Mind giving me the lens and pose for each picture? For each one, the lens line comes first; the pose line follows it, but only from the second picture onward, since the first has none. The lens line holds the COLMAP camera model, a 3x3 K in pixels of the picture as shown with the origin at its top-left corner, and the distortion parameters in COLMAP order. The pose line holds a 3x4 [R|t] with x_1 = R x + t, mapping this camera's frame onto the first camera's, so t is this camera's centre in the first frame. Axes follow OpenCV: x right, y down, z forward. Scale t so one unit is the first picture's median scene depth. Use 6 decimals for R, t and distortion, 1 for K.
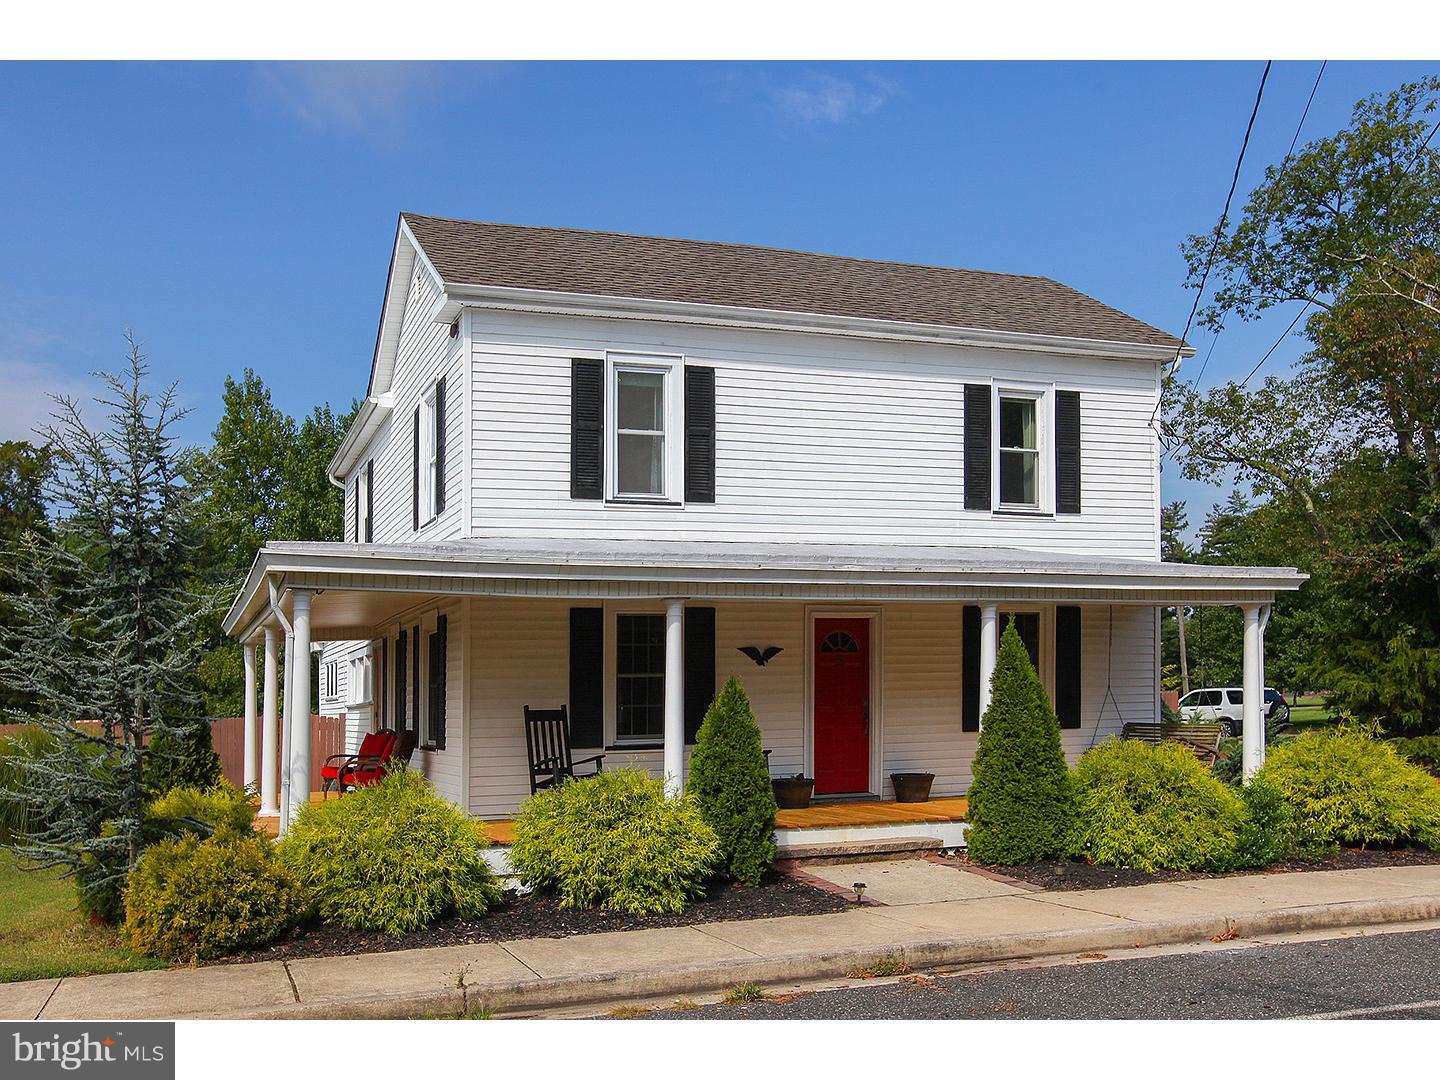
lens RADIAL K [[1067.2, 0, 716.3], [0, 1067.2, 541.7], [0, 0, 1]] dist [-0.008381, 0.031058]
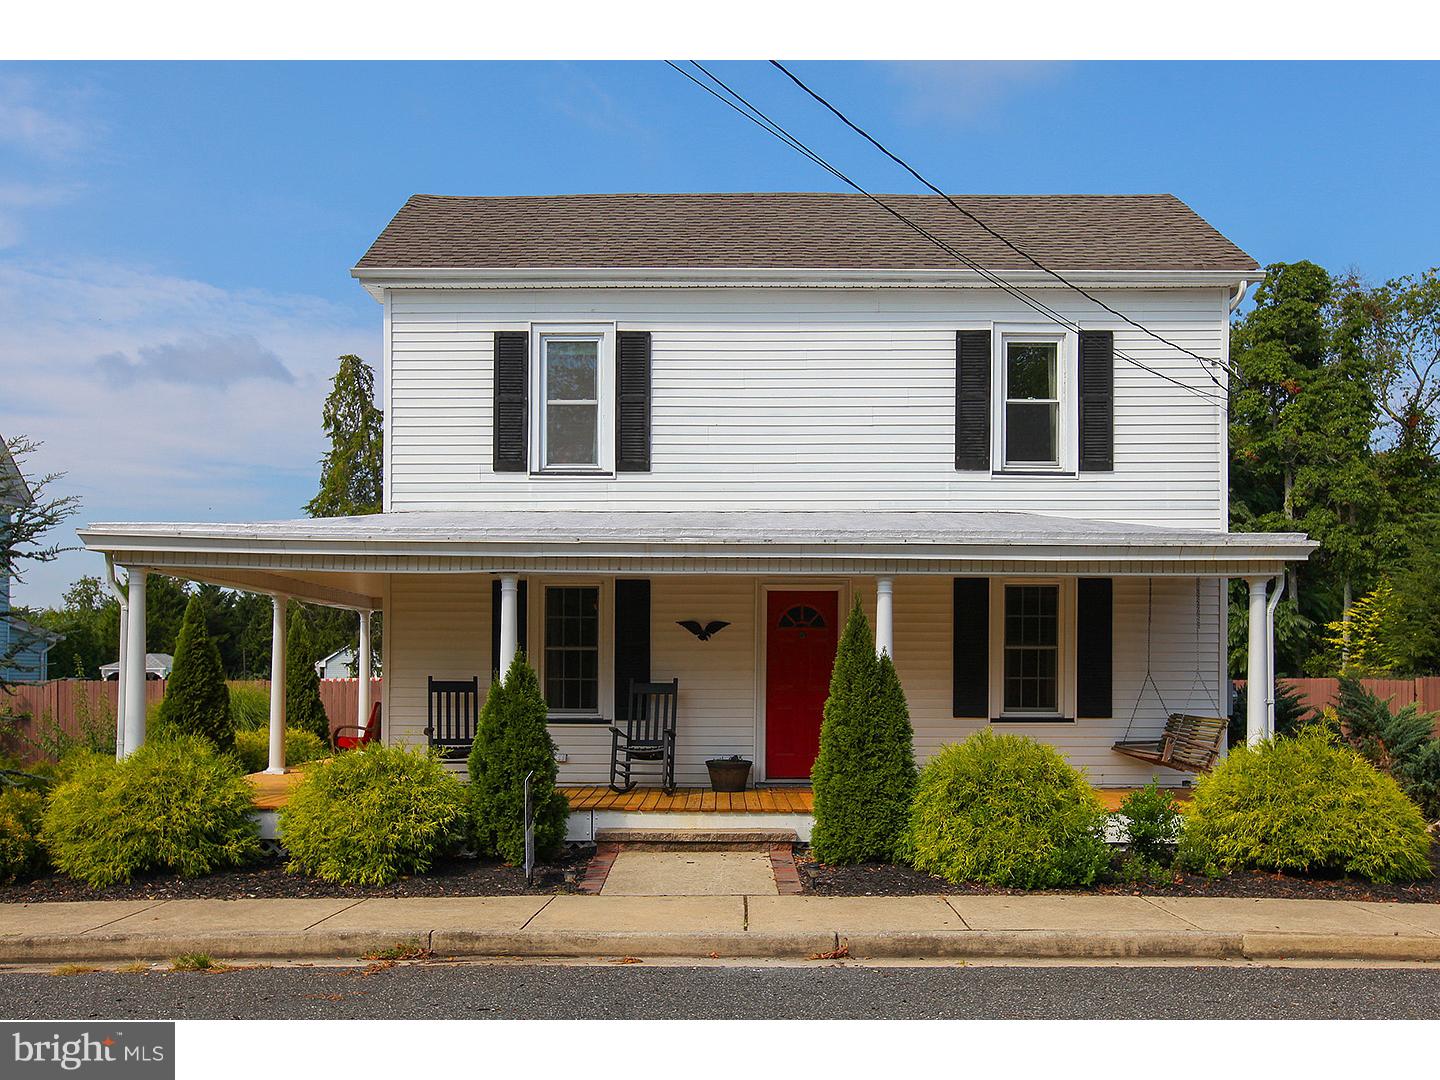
lens RADIAL K [[1140.4, 0, 789.0], [0, 1140.4, 503.1], [0, 0, 1]] dist [-0.007389, 0.046172]
pose [[0.961387, -0.016184, -0.274725, 0.423803], [0.016915, 0.999857, 0.000291, -0.006392], [0.274681, -0.004927, 0.961523, 0.042323]]
